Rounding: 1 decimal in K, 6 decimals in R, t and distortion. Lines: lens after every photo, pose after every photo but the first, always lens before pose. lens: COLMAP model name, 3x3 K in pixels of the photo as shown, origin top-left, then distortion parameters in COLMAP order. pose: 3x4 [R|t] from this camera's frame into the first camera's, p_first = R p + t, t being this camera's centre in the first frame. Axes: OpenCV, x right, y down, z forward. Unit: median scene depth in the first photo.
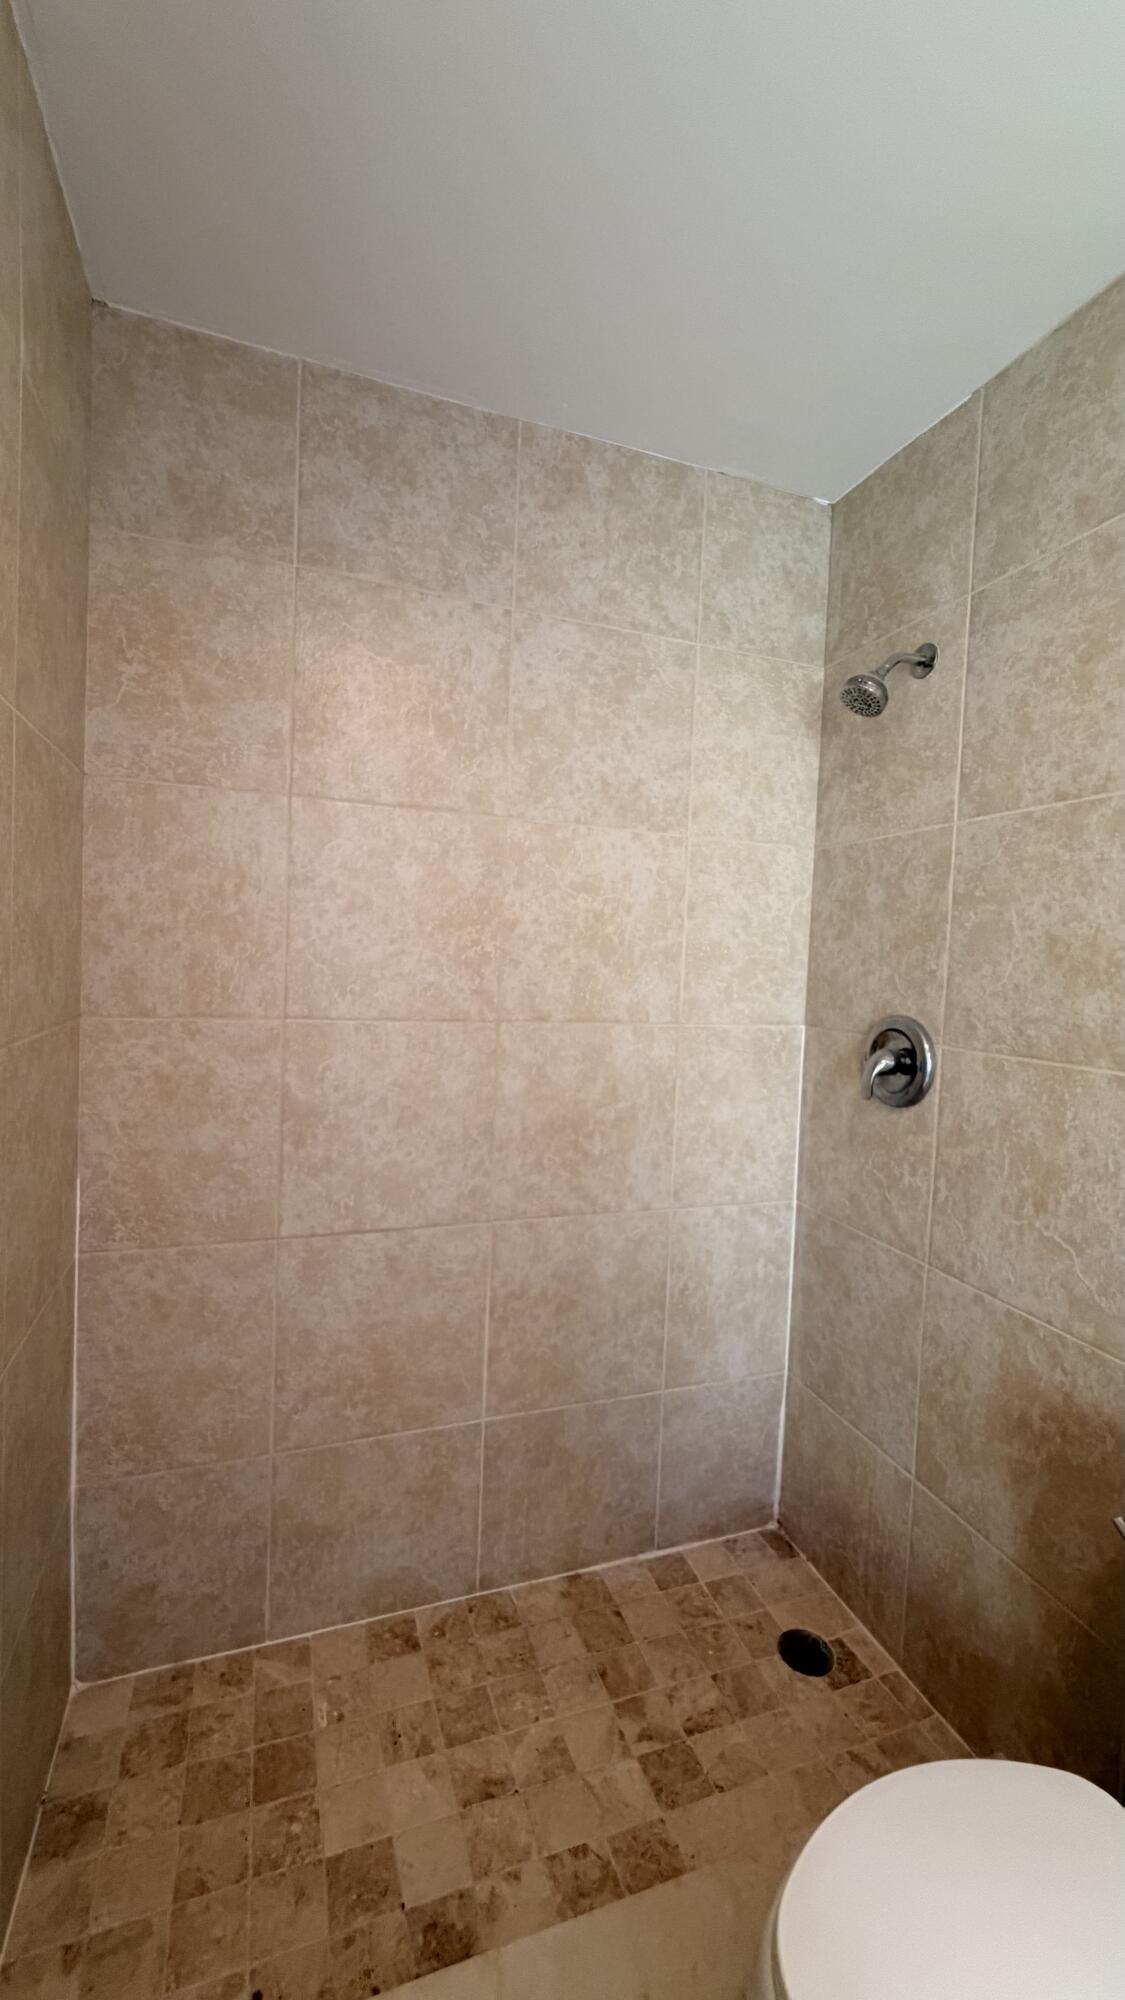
lens RADIAL K [[797.3, 0, 562.9], [0, 797.3, 998.5], [0, 0, 1]] dist [-0.001153, 0.000331]
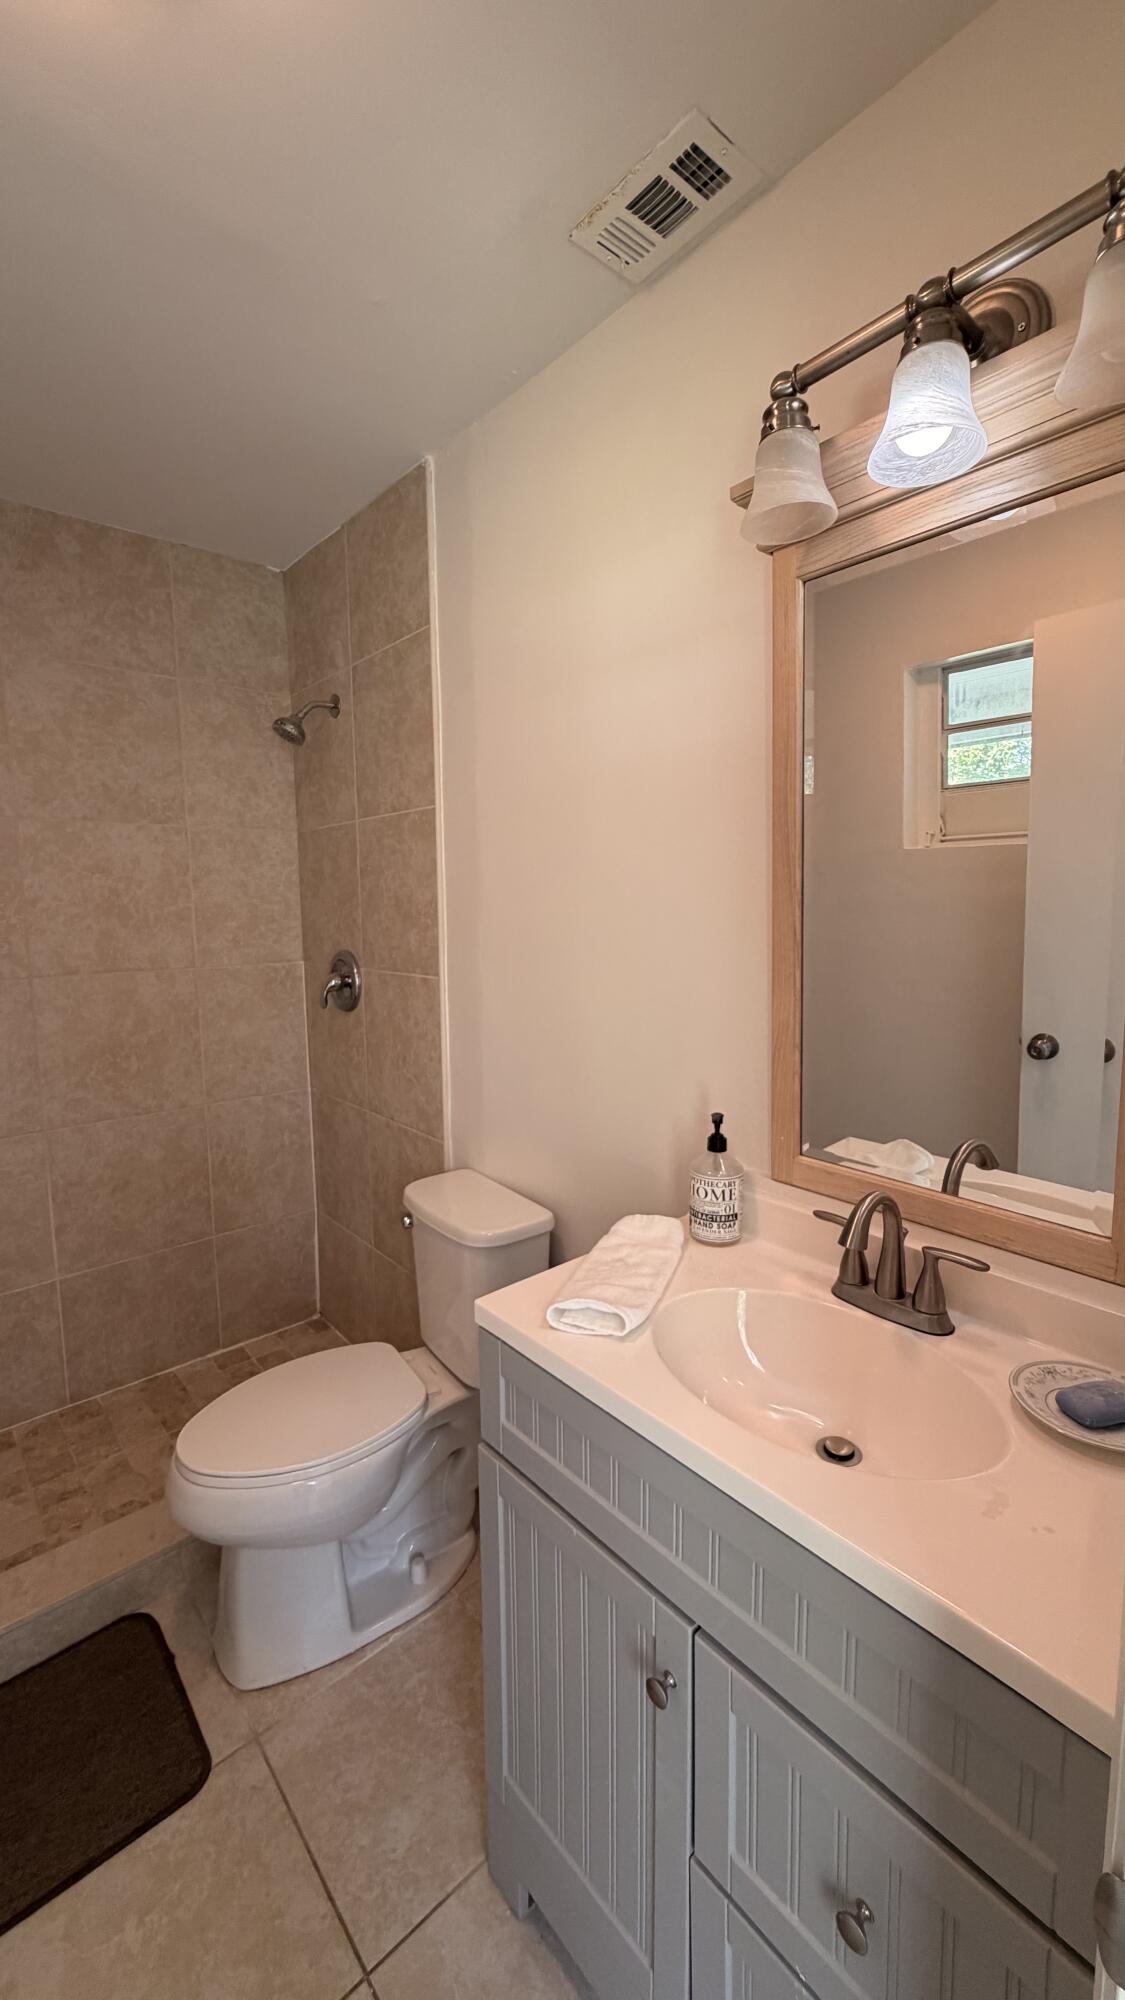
lens RADIAL K [[797.3, 0, 564.0], [0, 797.3, 996.1], [0, 0, 1]] dist [-0.001153, 0.000331]
pose [[0.930820, -0.095263, 0.352845, 0.256074], [0.068658, 0.993822, 0.087197, 0.005234], [-0.358972, -0.056939, 0.931610, -0.496570]]
